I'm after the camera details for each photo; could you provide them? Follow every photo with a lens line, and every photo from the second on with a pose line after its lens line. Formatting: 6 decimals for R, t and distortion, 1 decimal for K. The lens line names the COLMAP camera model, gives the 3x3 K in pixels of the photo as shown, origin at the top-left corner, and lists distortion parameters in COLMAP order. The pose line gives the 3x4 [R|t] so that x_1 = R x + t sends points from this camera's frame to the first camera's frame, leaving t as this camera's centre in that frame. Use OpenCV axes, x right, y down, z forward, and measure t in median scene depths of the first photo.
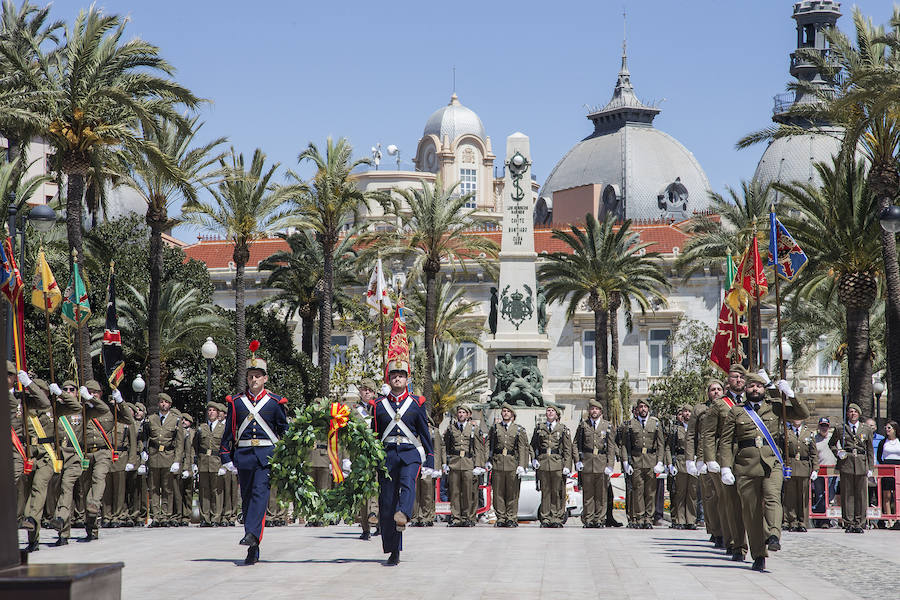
lens RADIAL K [[4968.3, 0, 450.0], [0, 4968.3, 300.0], [0, 0, 1]] dist [-0.339655, -8.752326]
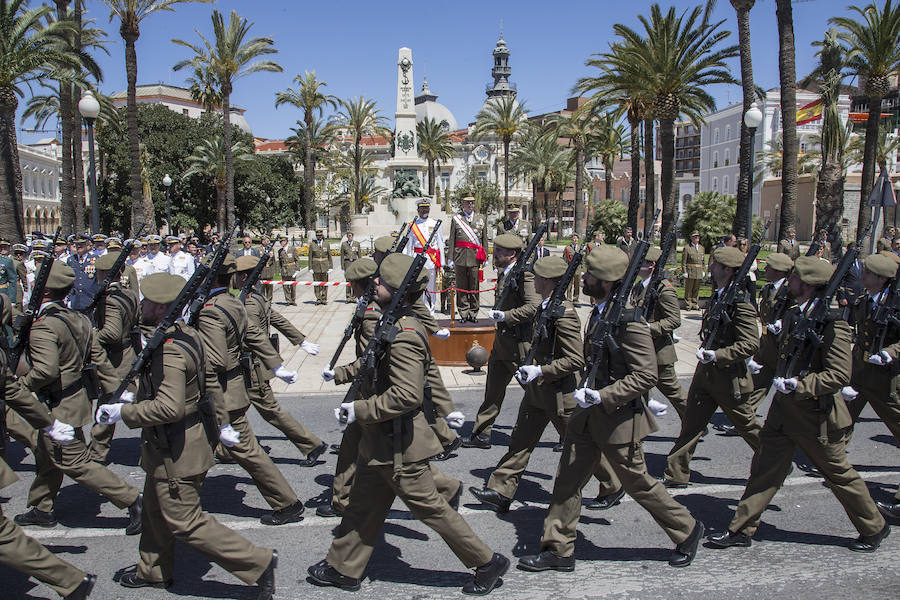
lens RADIAL K [[4968.3, 0, 450.0], [0, 4968.3, 300.0], [0, 0, 1]] dist [-0.339655, -8.752326]
pose [[0.999827, -0.013395, 0.012915, 0.005397], [0.012797, 0.998892, 0.045289, -0.023313], [-0.013508, -0.045116, 0.998890, -0.826249]]
